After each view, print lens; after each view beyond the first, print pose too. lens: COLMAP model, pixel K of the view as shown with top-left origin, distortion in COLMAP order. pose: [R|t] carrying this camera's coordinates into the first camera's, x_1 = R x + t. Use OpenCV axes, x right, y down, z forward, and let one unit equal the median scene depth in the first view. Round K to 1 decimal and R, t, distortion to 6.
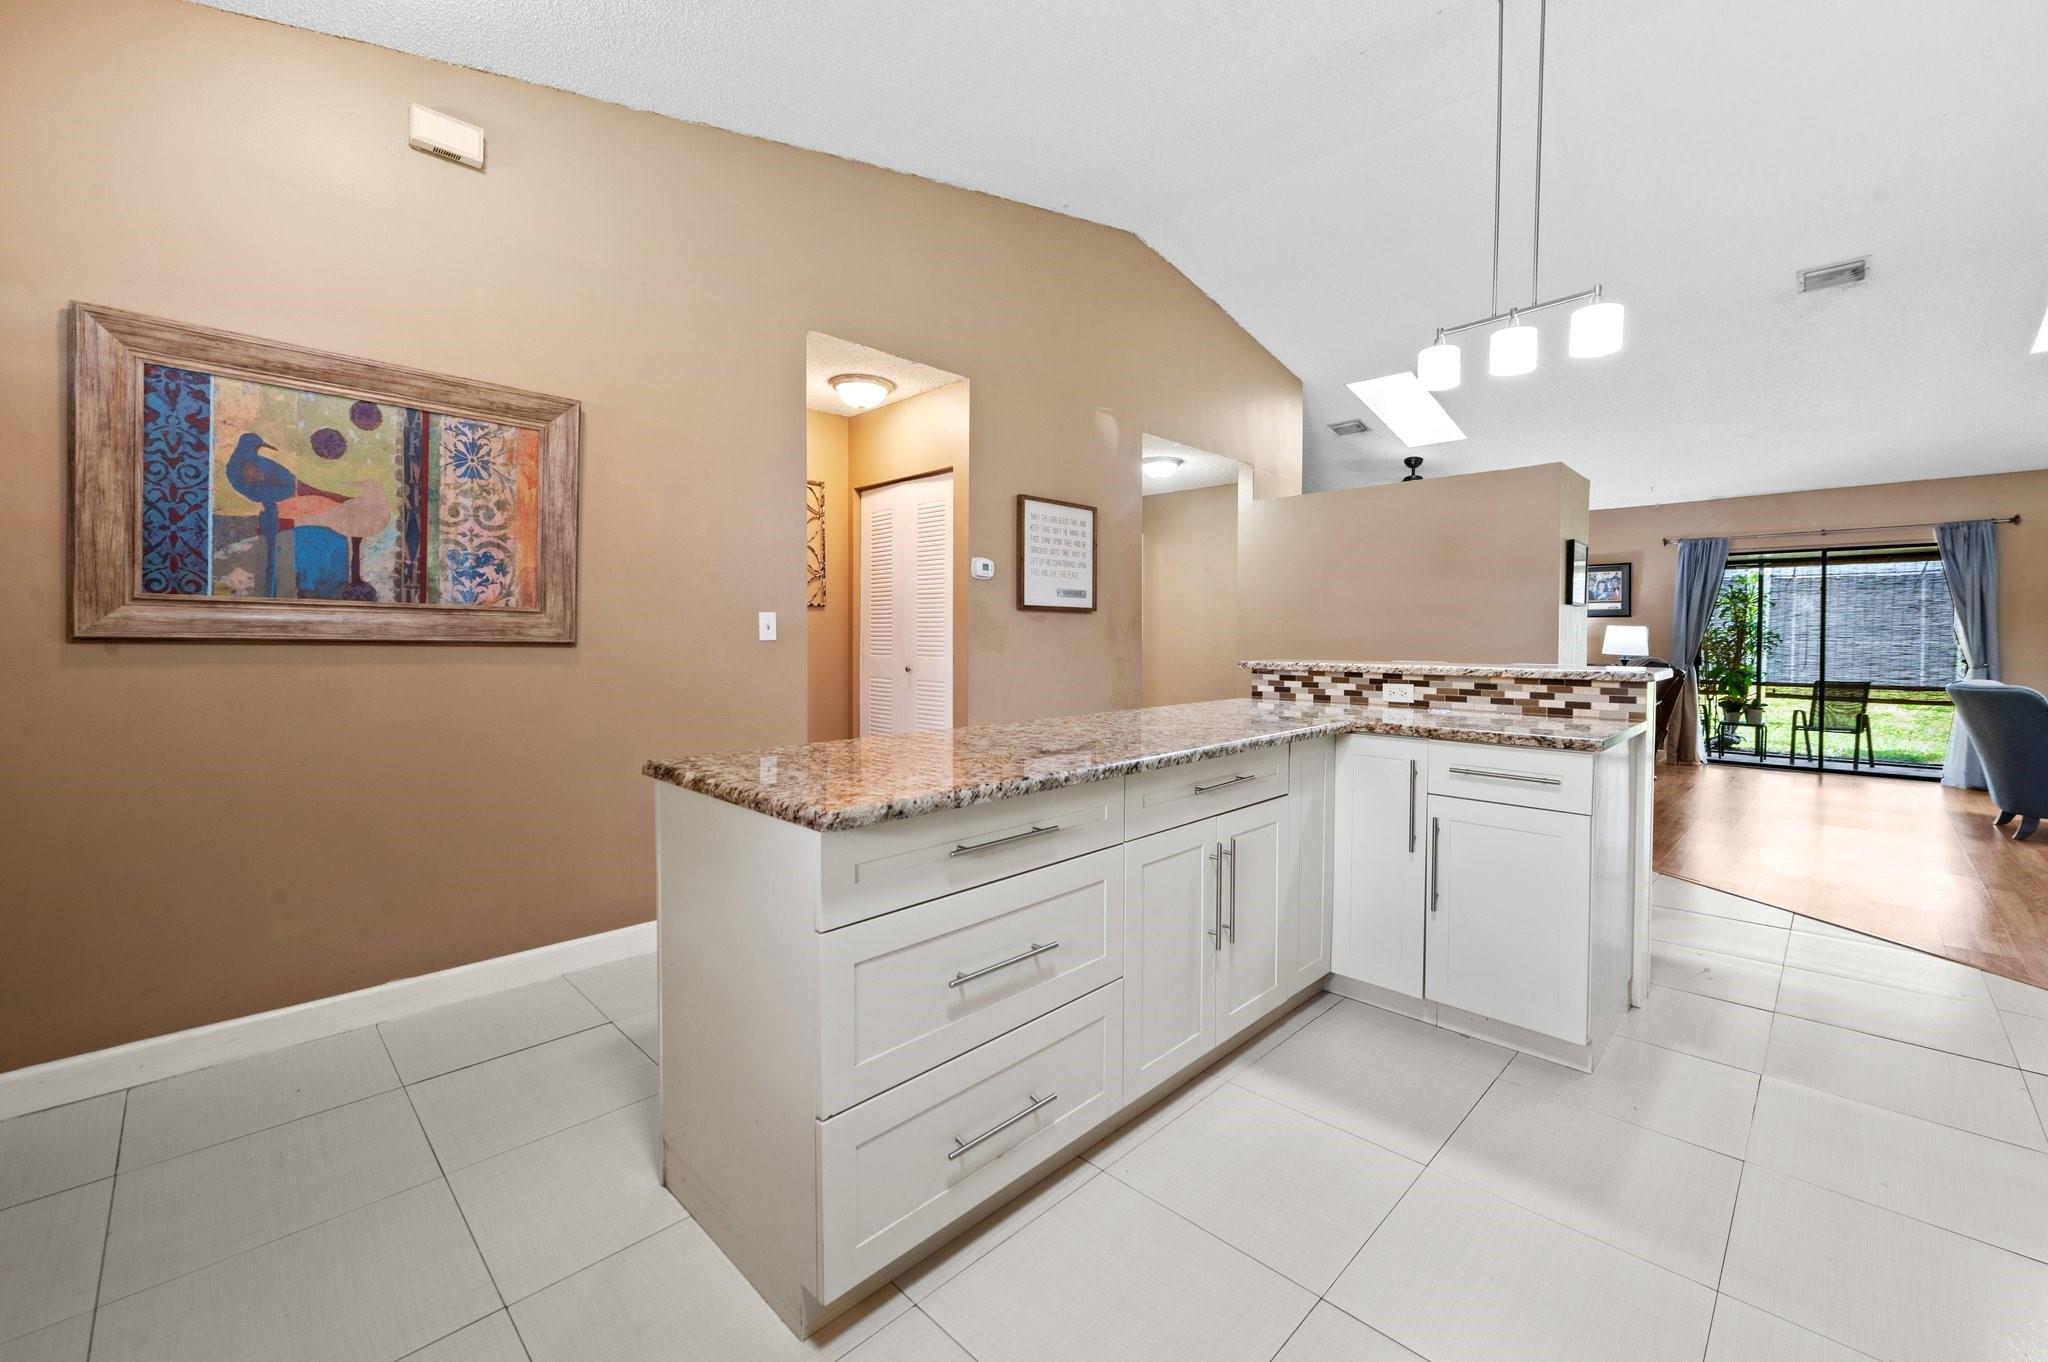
lens RADIAL K [[840.6, 0, 1045.3], [0, 840.6, 642.3], [0, 0, 1]] dist [-0.000271, -0.000845]
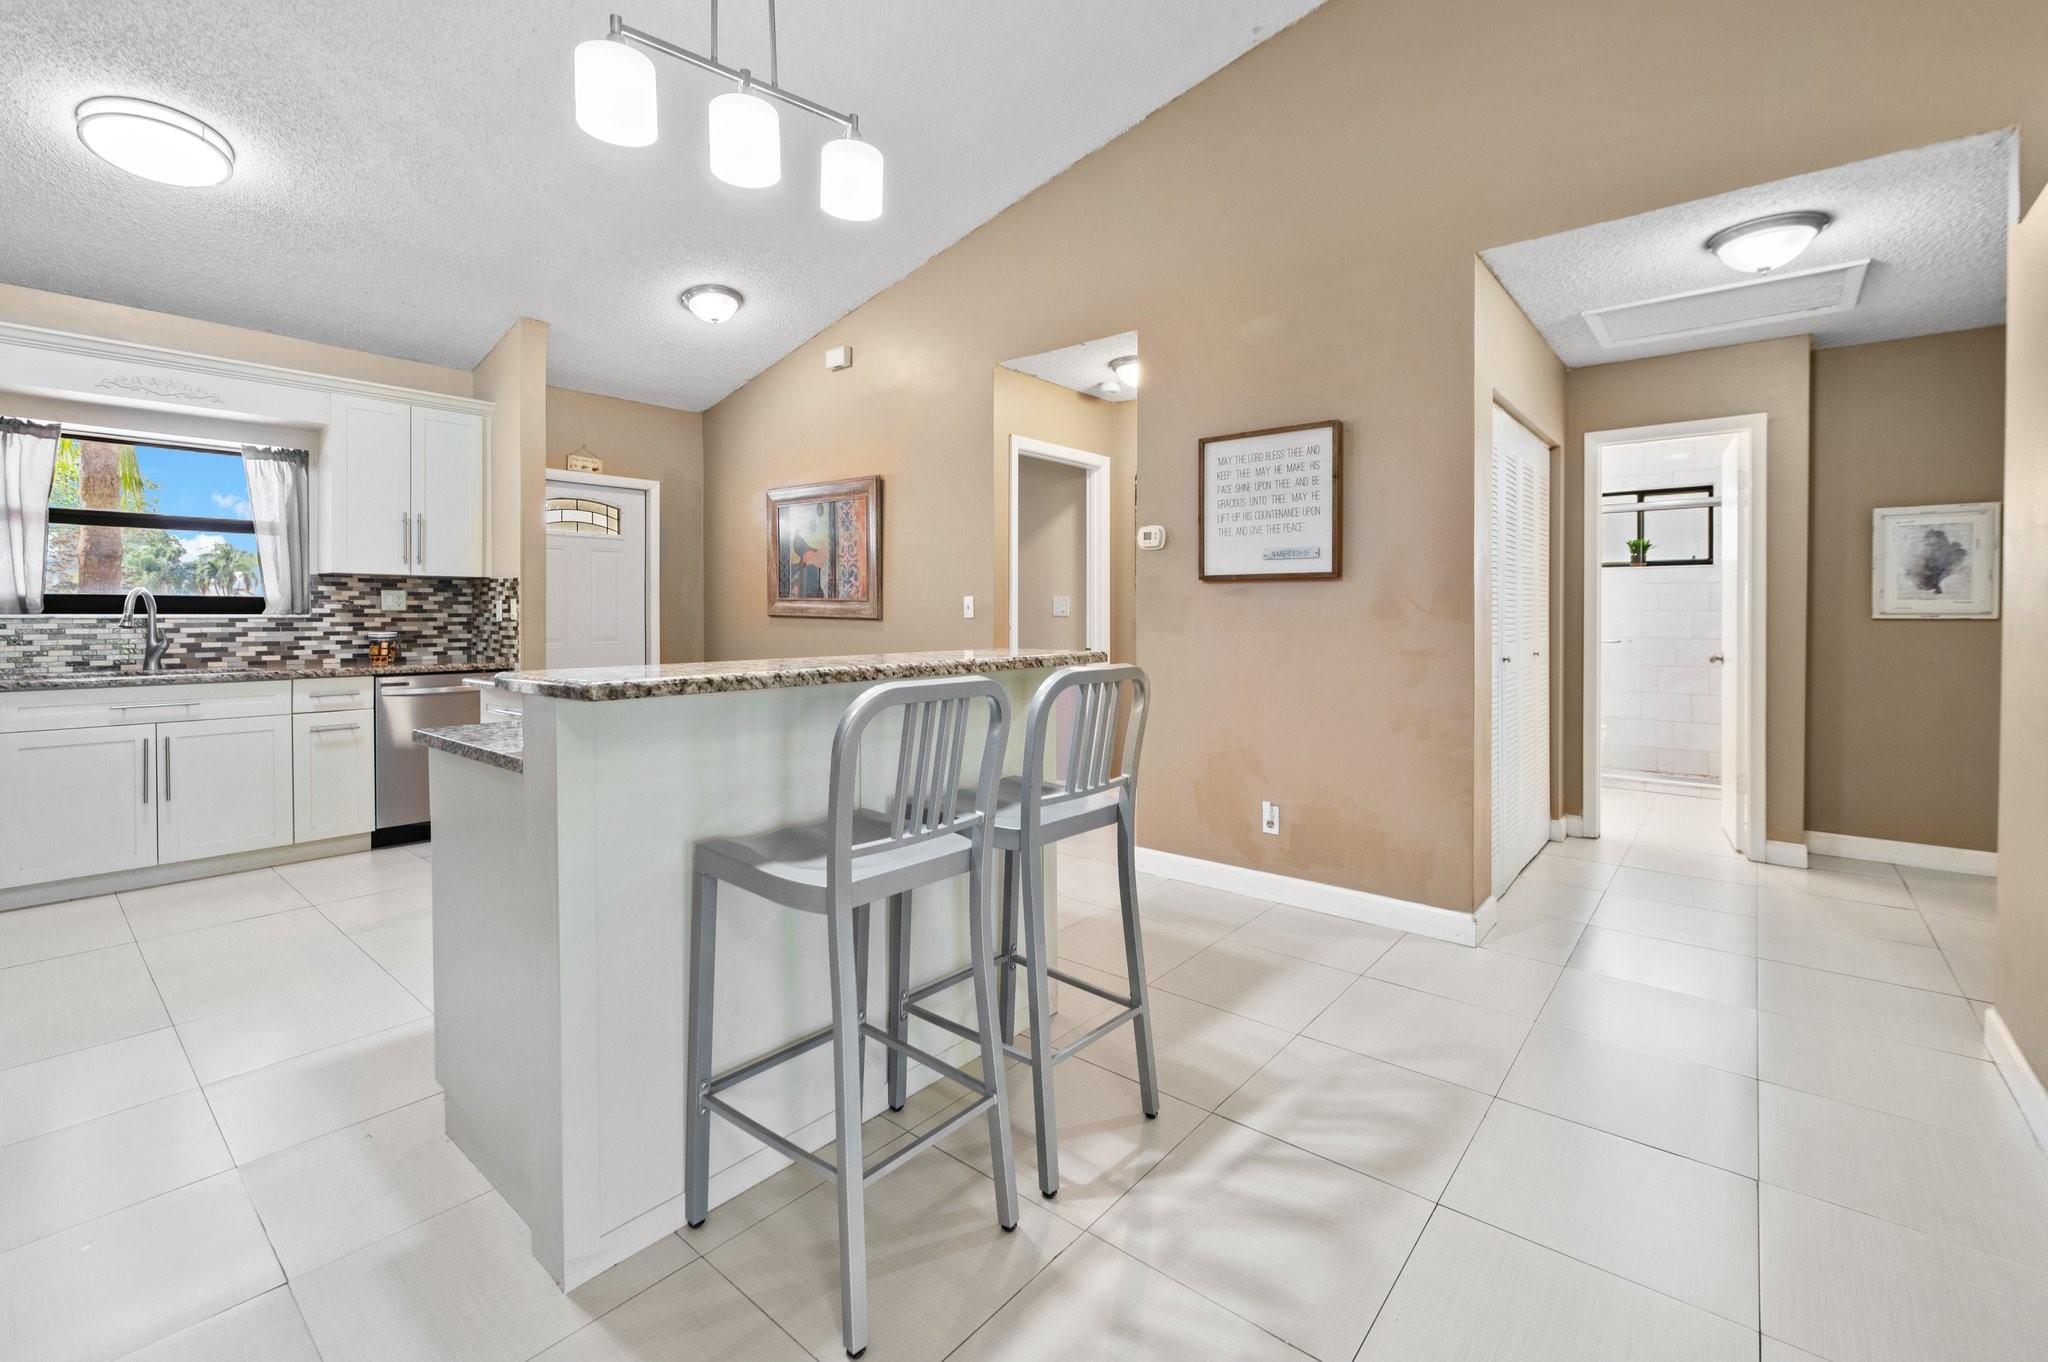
lens RADIAL K [[868.2, 0, 1041.1], [0, 868.2, 619.7], [0, 0, 1]] dist [-0.012114, 0.000245]
pose [[0.075914, 0.003697, -0.997108, 0.789793], [-0.009163, 0.999953, 0.003010, -0.003316], [0.997072, 0.008908, 0.075944, 0.783784]]
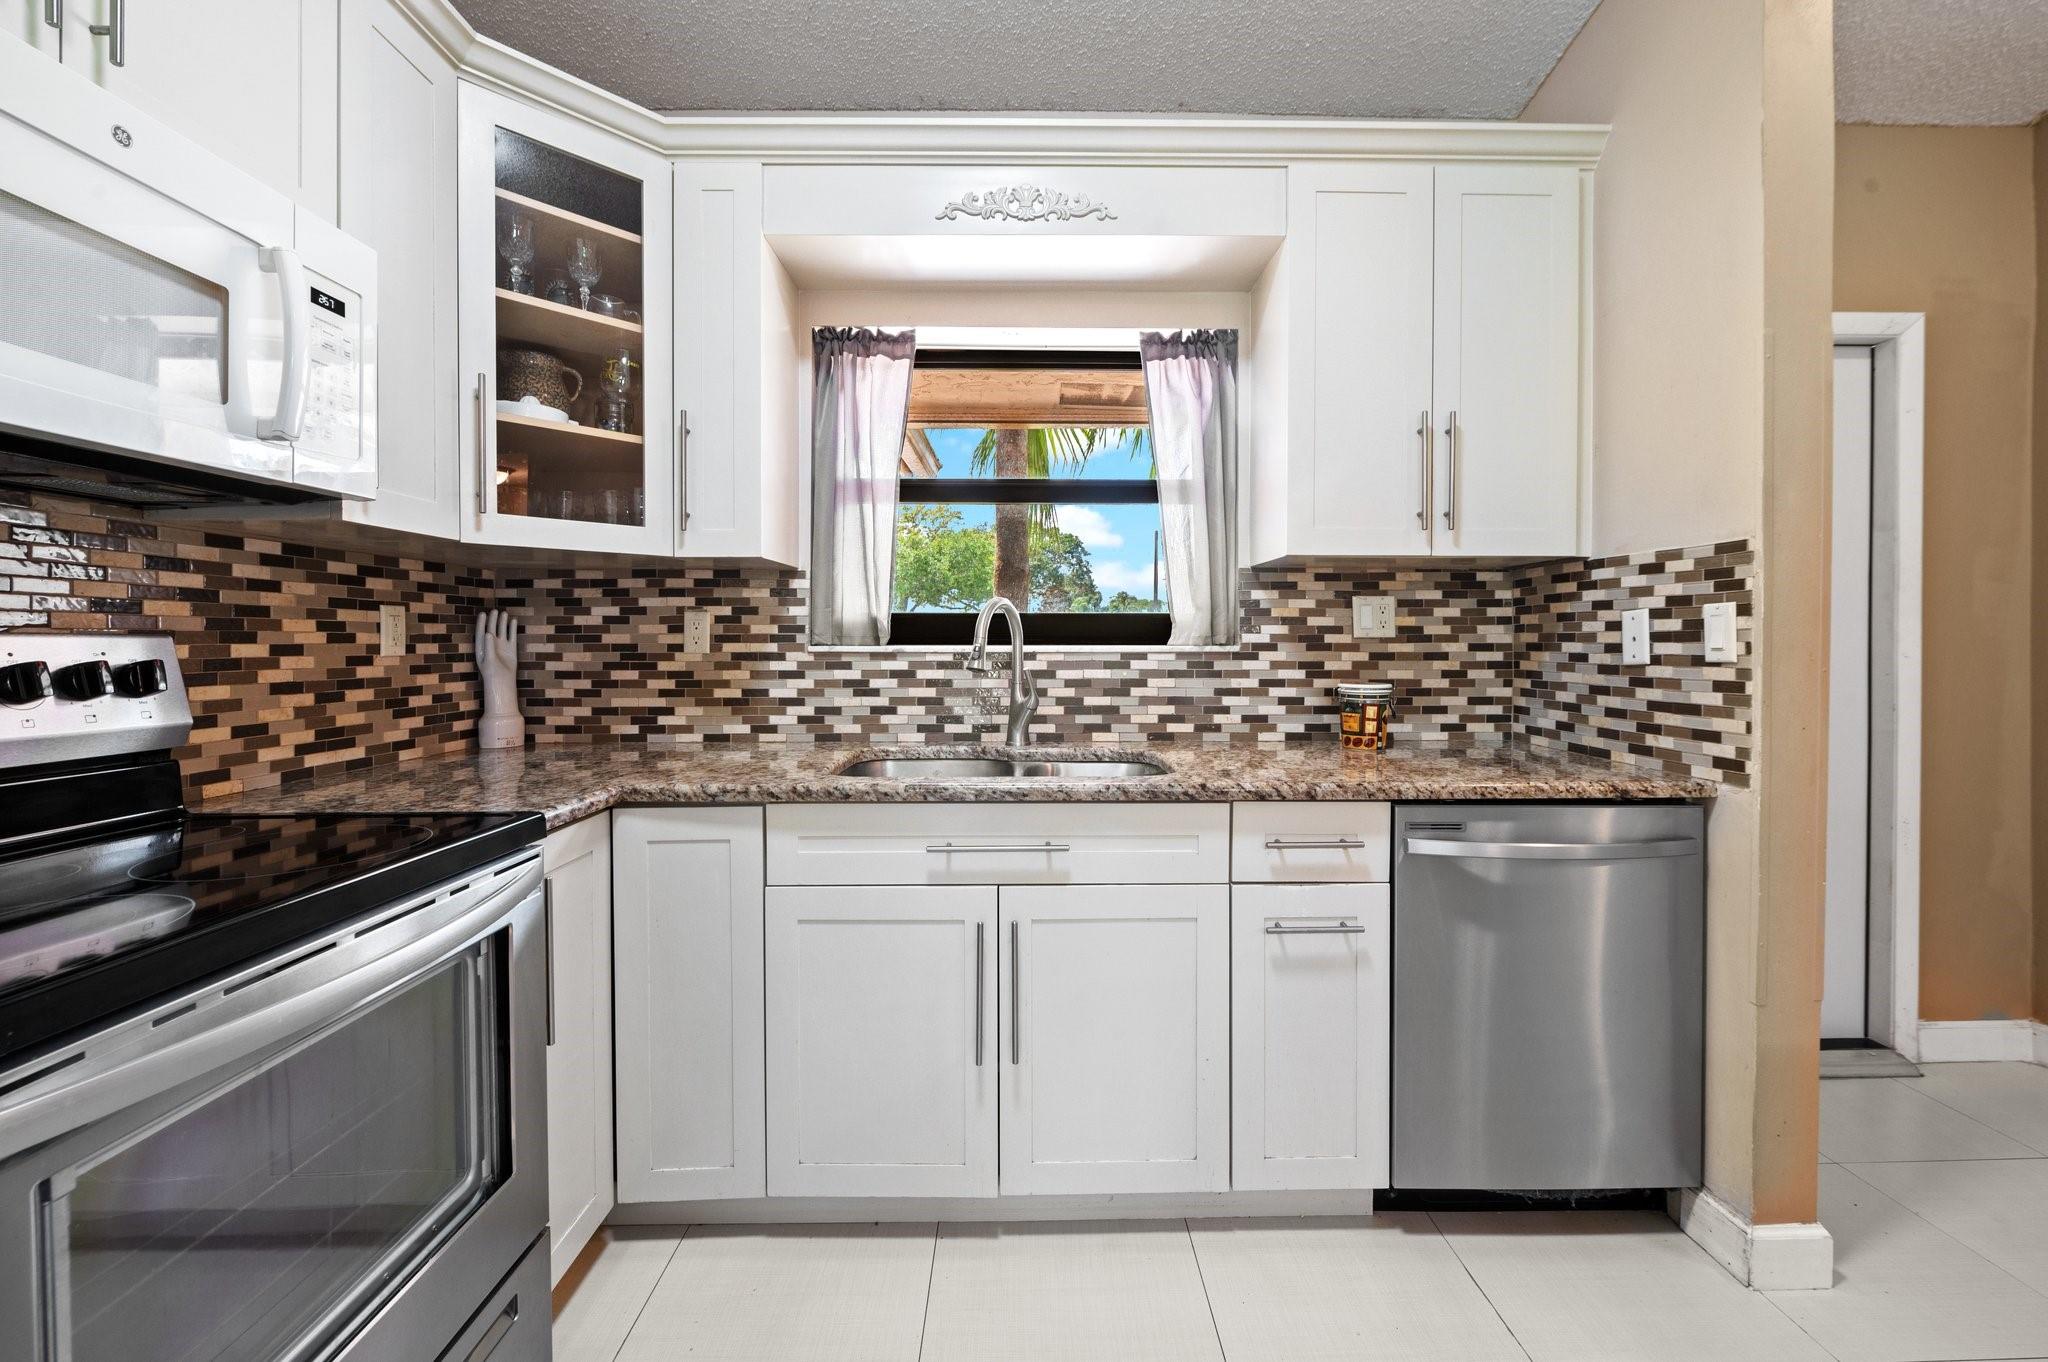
lens RADIAL K [[840.6, 0, 1026.0], [0, 840.6, 666.9], [0, 0, 1]] dist [-0.000271, -0.000845]
pose [[-0.715572, 0.018613, -0.698291, 0.671248], [-0.007340, 0.999389, 0.034161, -0.003111], [0.698500, 0.029570, -0.714999, 0.688058]]
